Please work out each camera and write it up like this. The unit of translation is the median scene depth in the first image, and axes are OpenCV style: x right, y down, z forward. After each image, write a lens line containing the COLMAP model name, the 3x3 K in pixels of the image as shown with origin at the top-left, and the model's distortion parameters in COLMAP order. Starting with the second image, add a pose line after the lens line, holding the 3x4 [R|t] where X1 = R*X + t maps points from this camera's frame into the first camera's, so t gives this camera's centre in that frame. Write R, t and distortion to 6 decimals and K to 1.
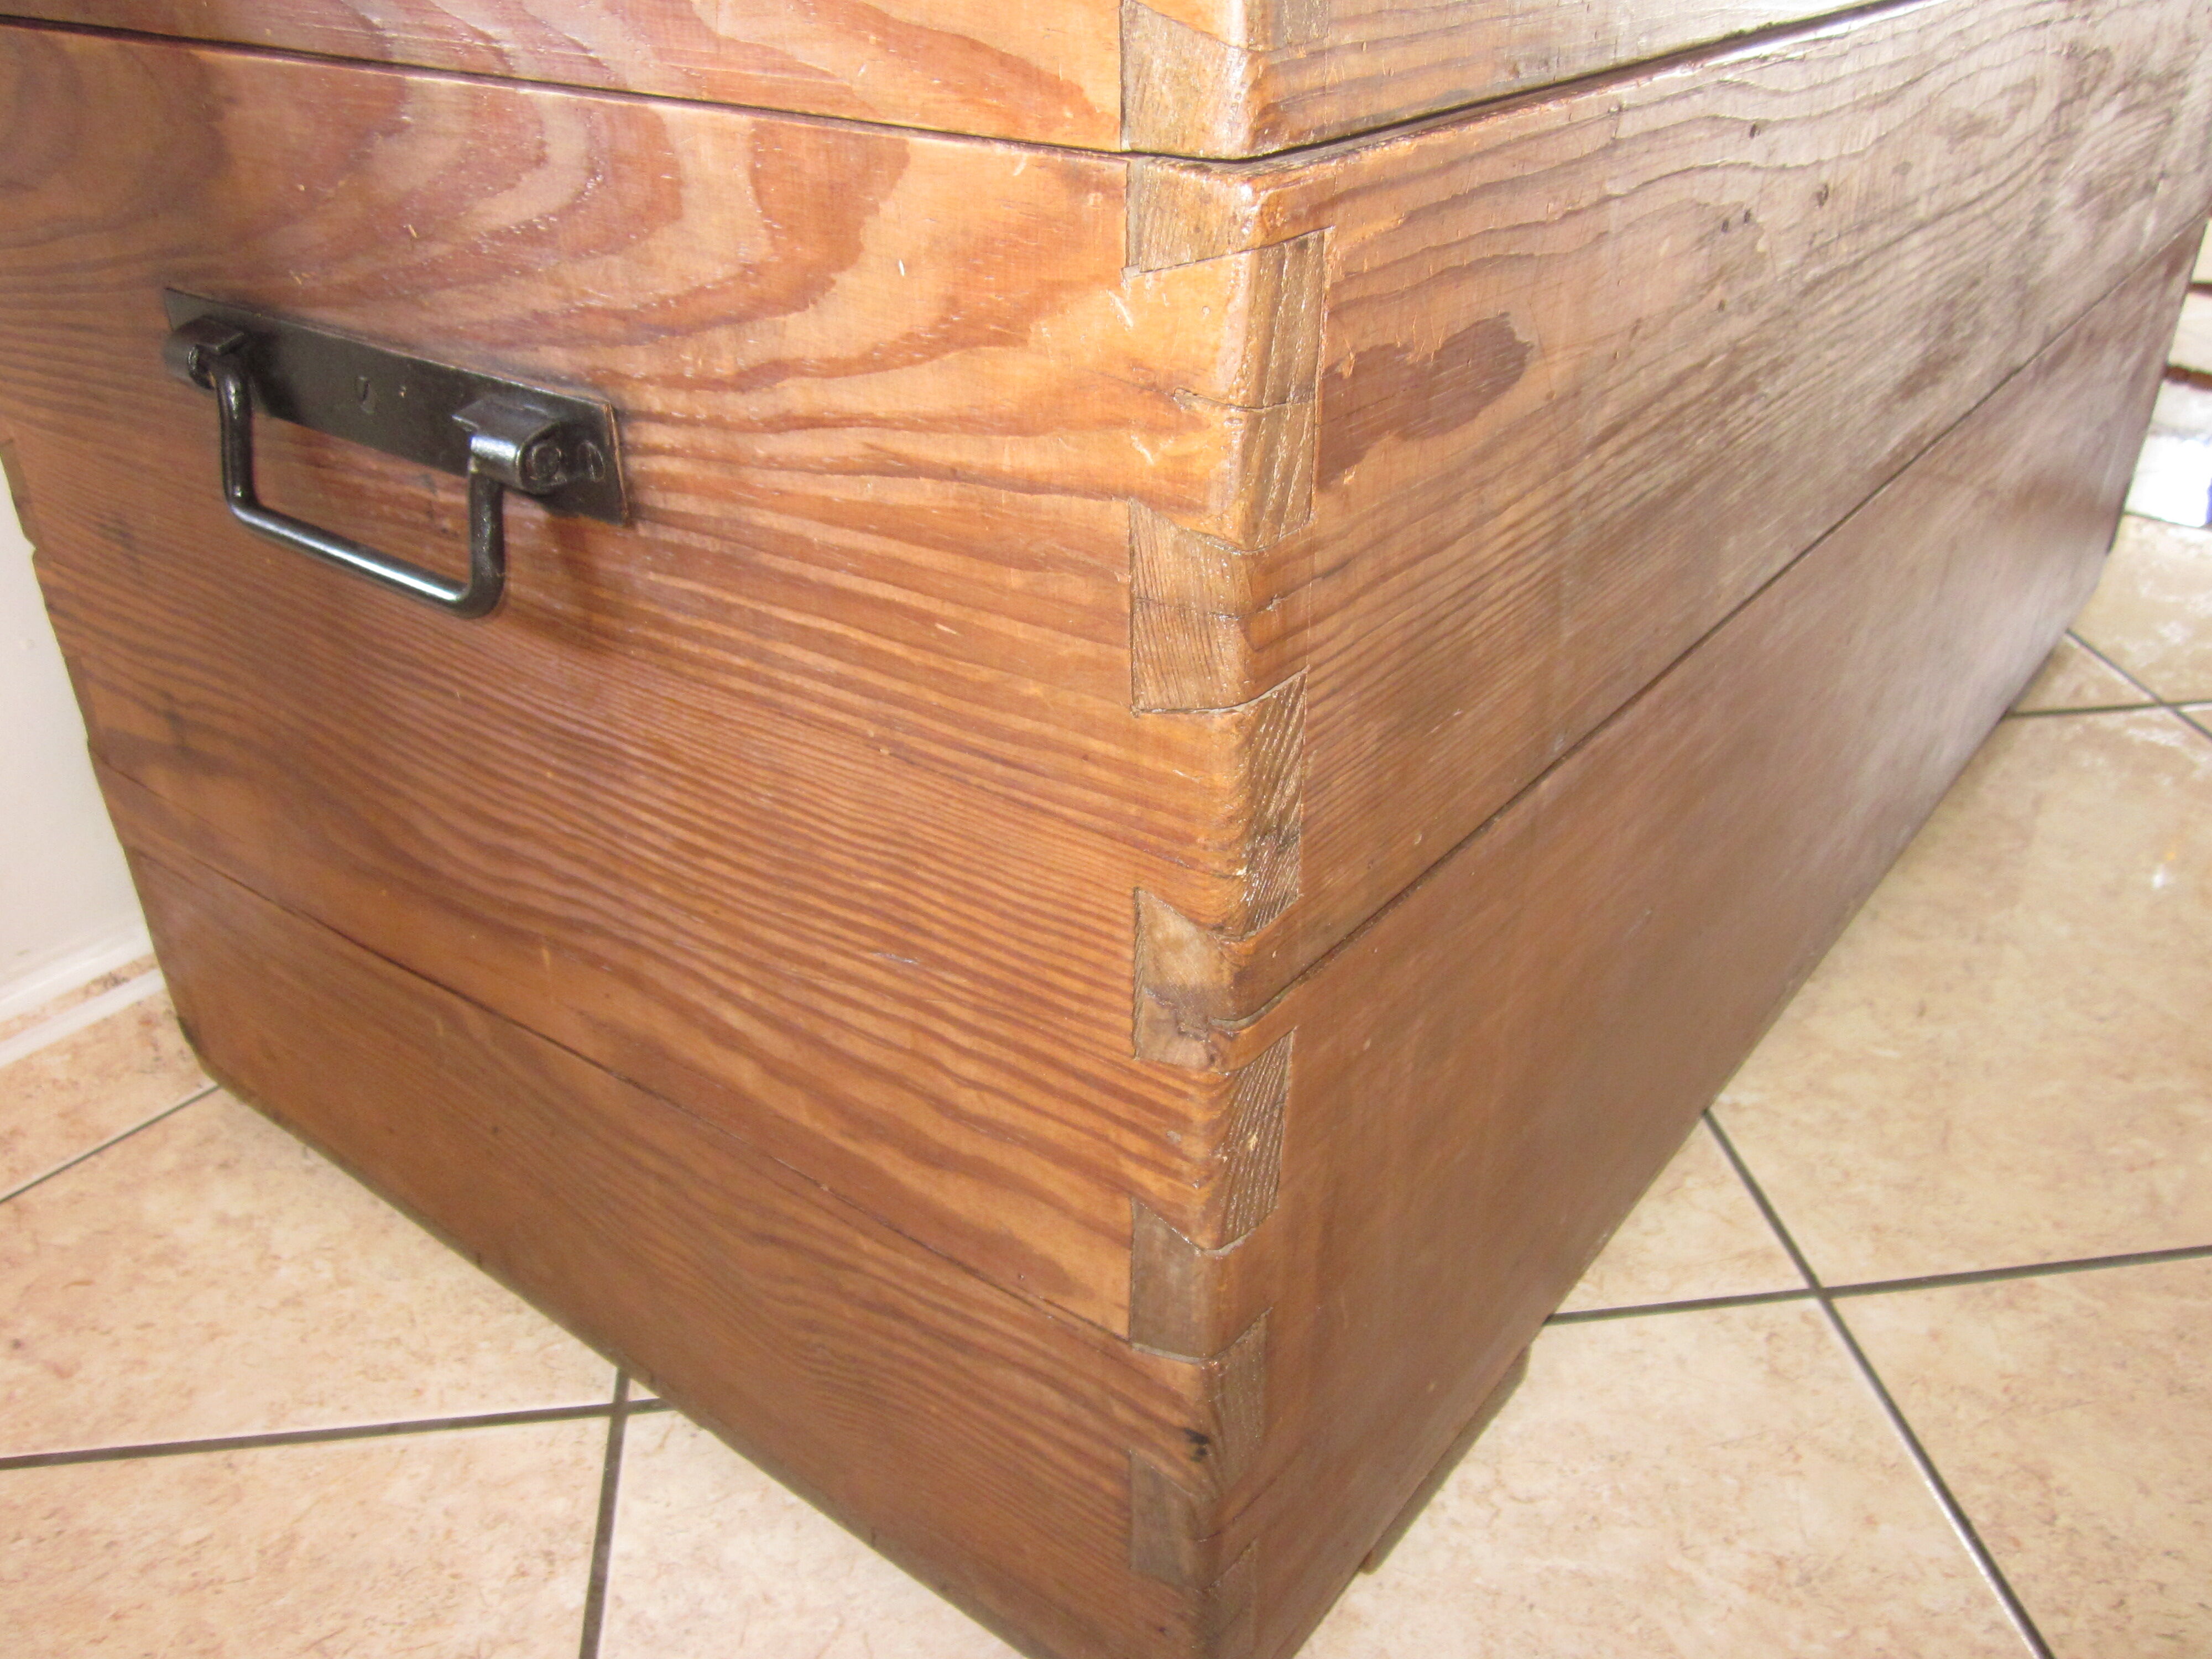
lens RADIAL K [[1834.4, 0, 1102.3], [0, 1834.4, 837.3], [0, 0, 1]] dist [-0.047973, 0.016075]
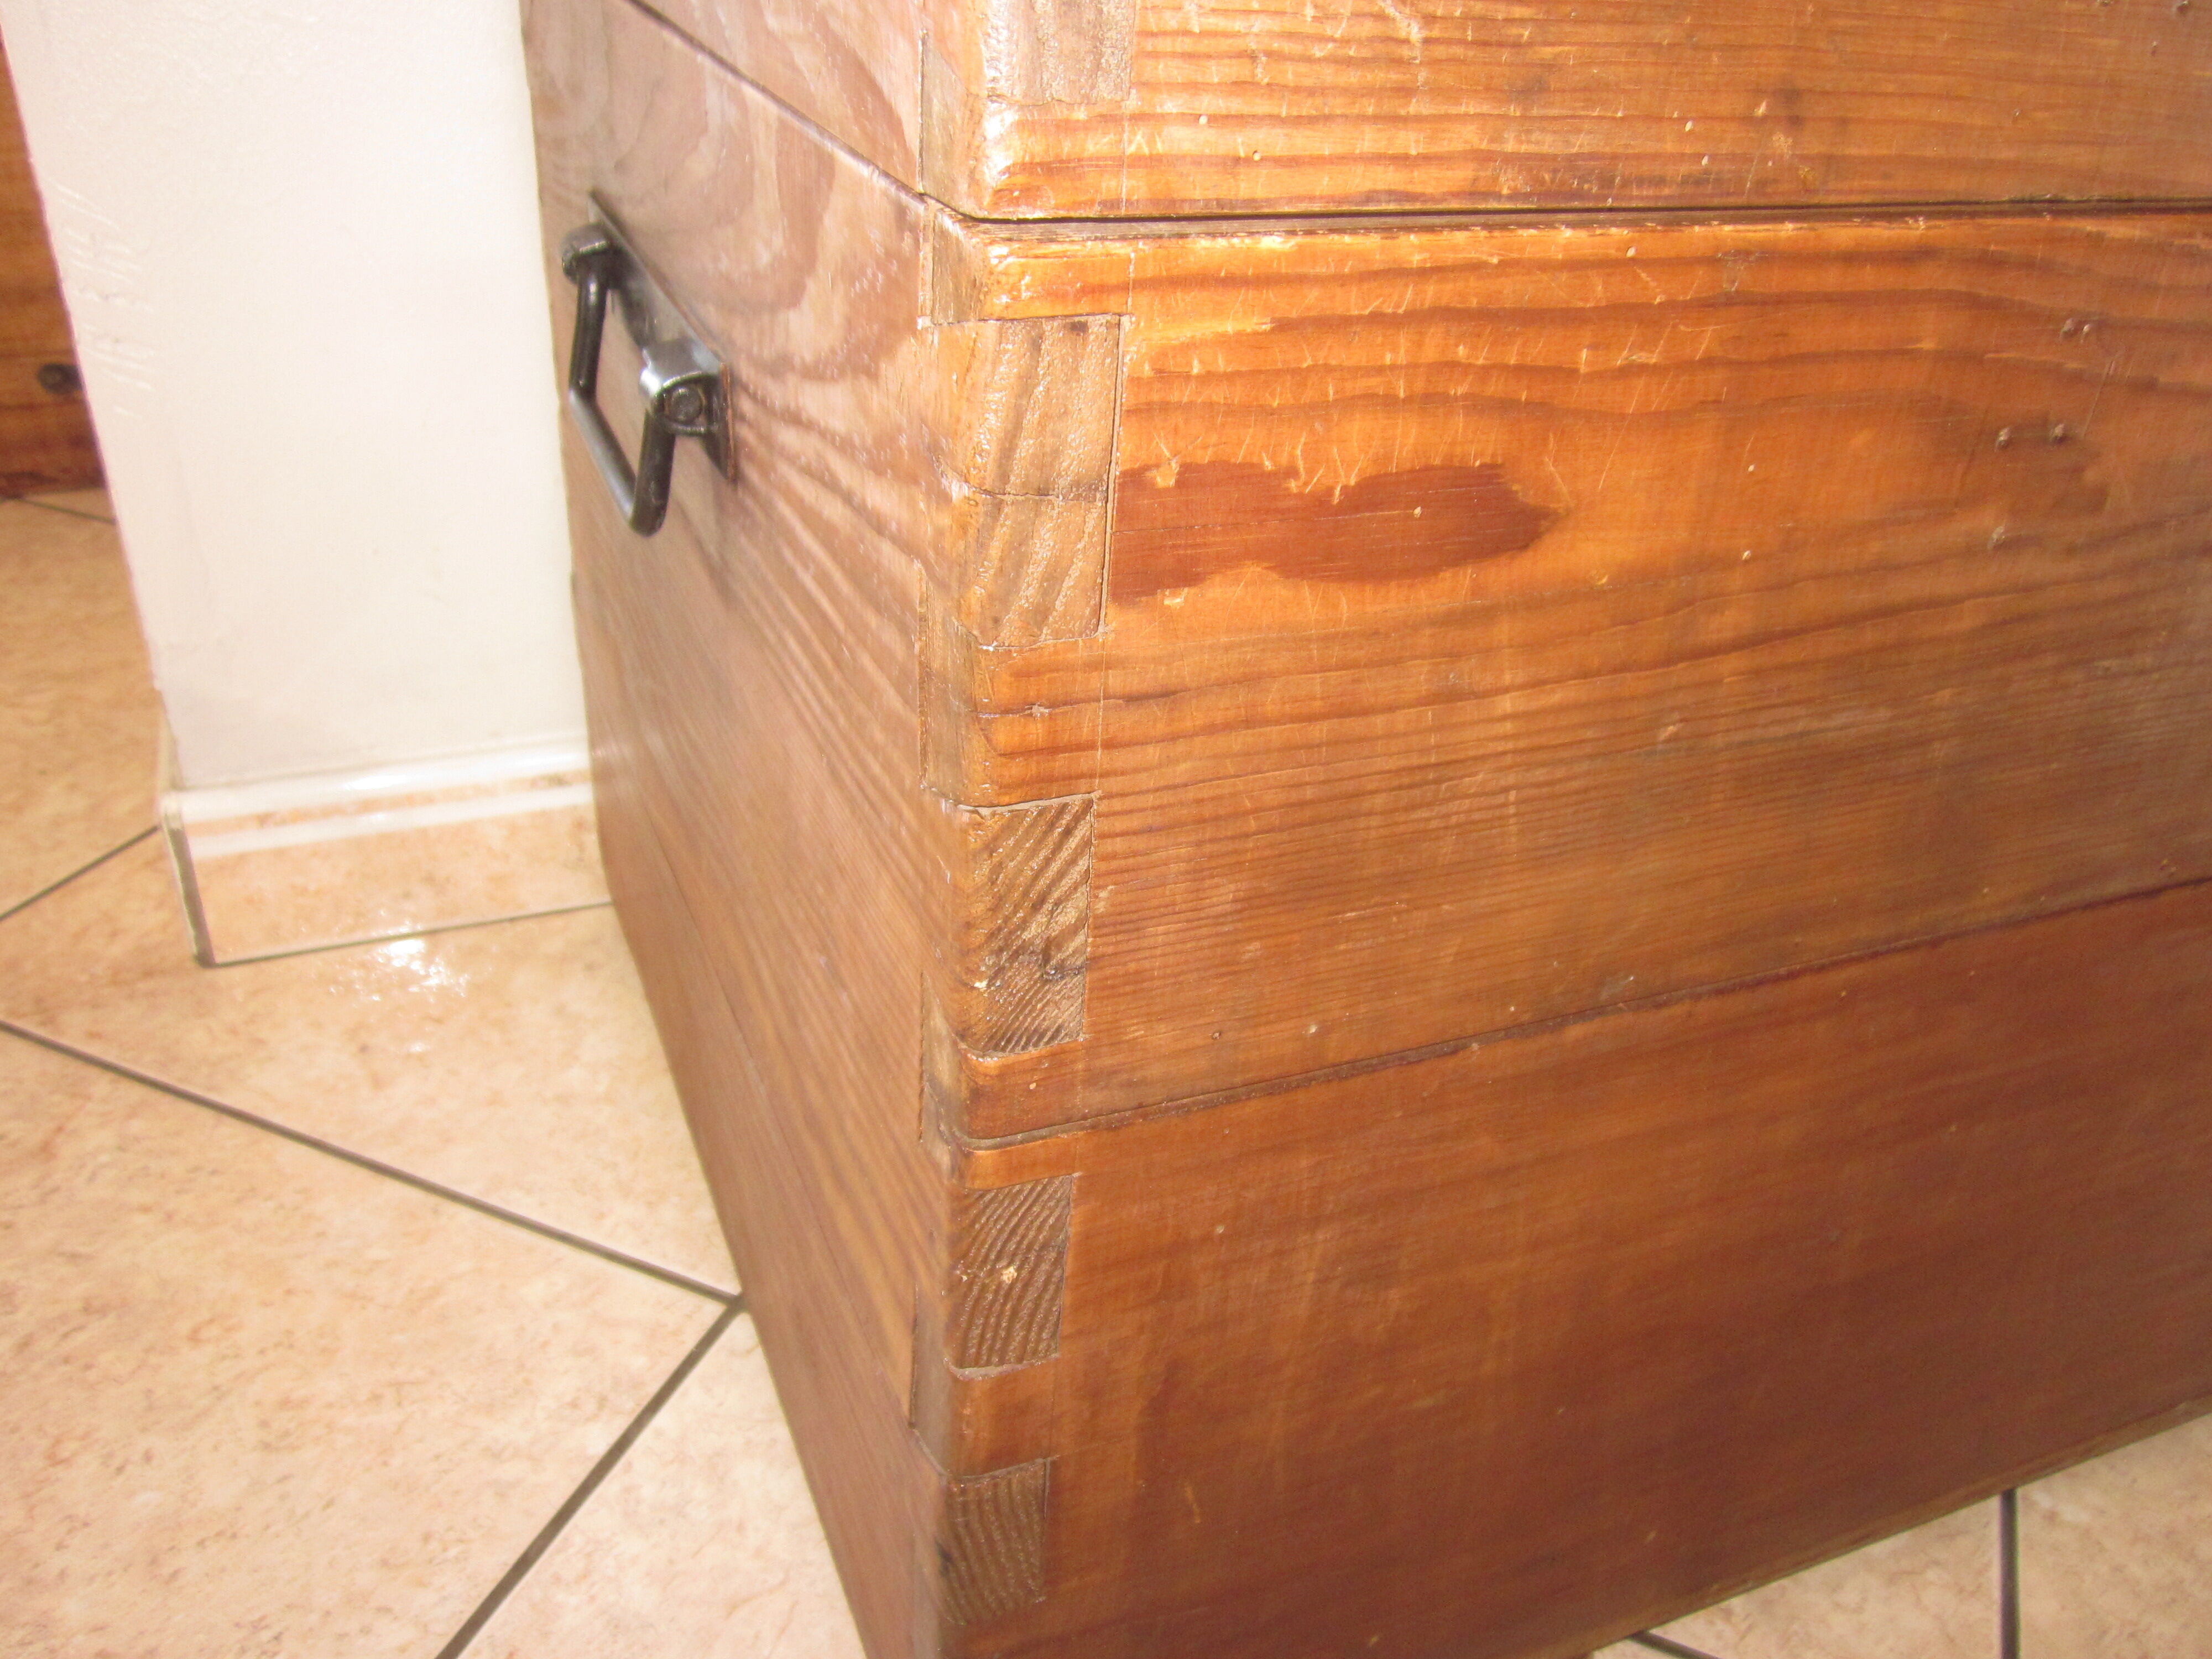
lens RADIAL K [[1834.4, 0, 1100.1], [0, 1834.4, 834.8], [0, 0, 1]] dist [-0.047973, 0.016075]
pose [[0.865555, 0.301339, -0.400012, 0.344730], [-0.305603, 0.950579, 0.054825, -0.088450], [0.396764, 0.074791, 0.914869, 0.128977]]
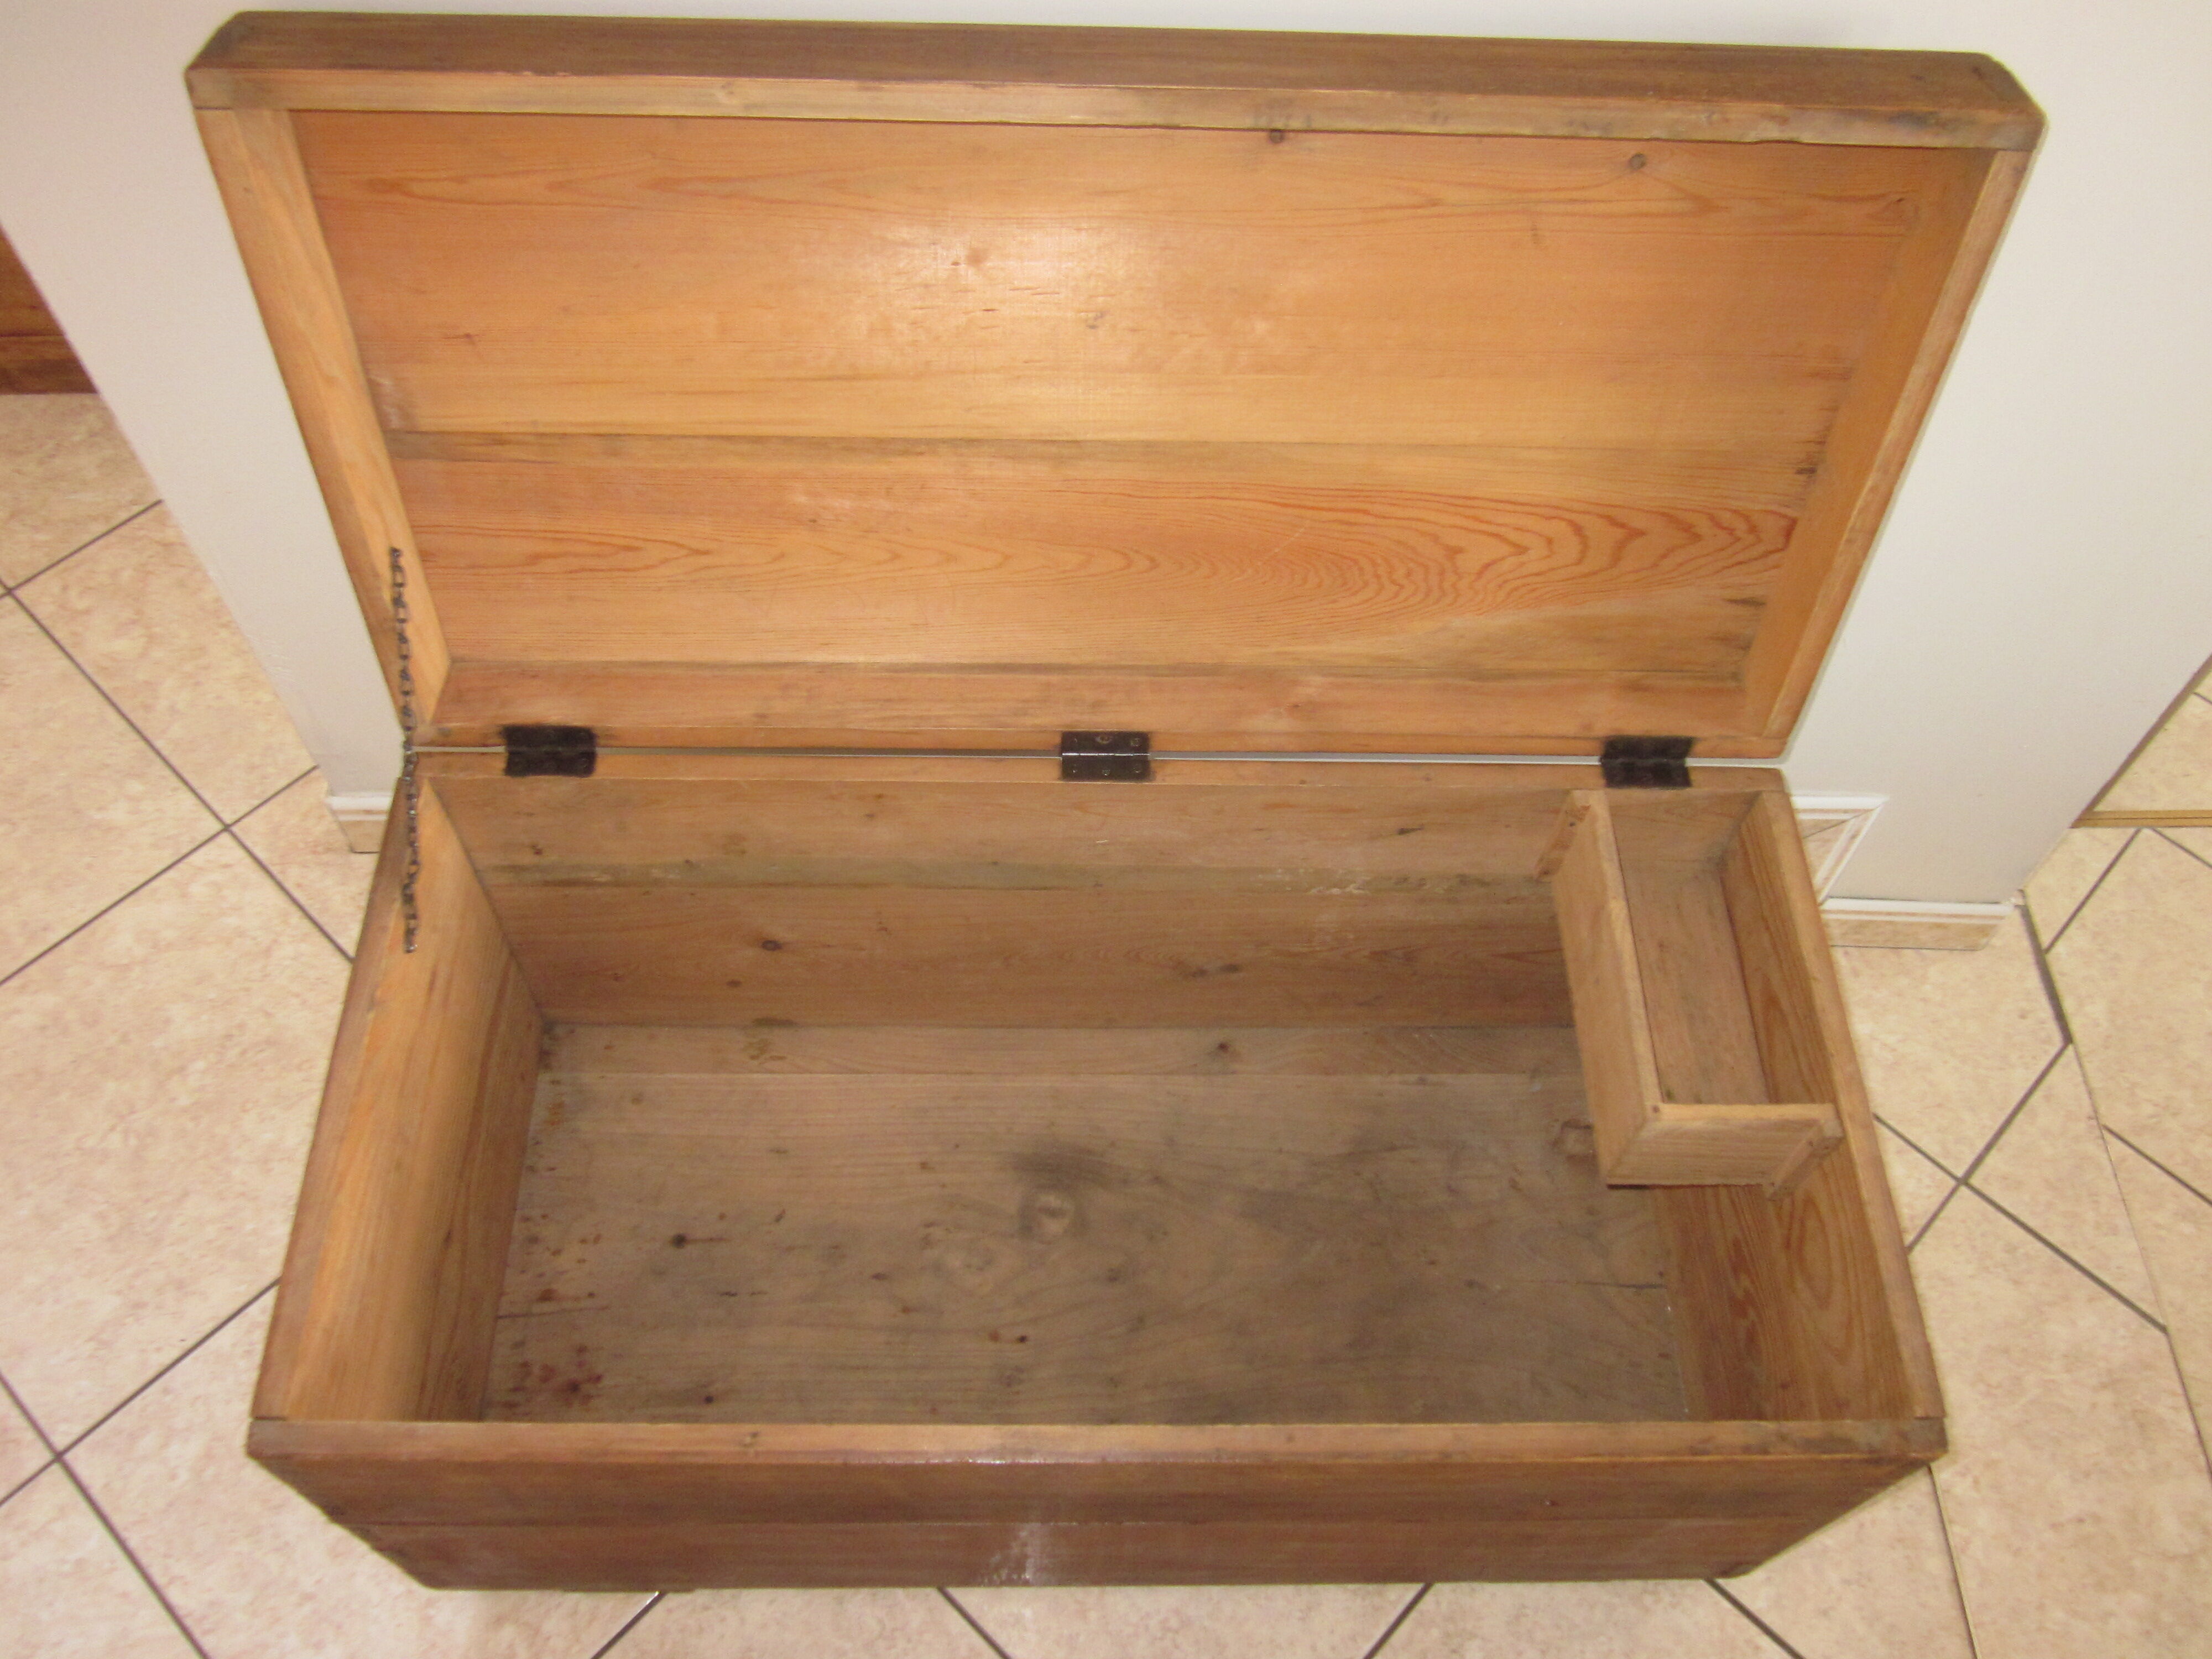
lens RADIAL K [[1834.4, 0, 1102.1], [0, 1834.4, 837.3], [0, 0, 1]] dist [-0.047973, 0.016075]
pose [[0.631471, 0.665270, -0.398321, 1.463025], [-0.424439, 0.726468, 0.540459, -2.397677], [0.648919, -0.172222, 0.741110, -0.428527]]
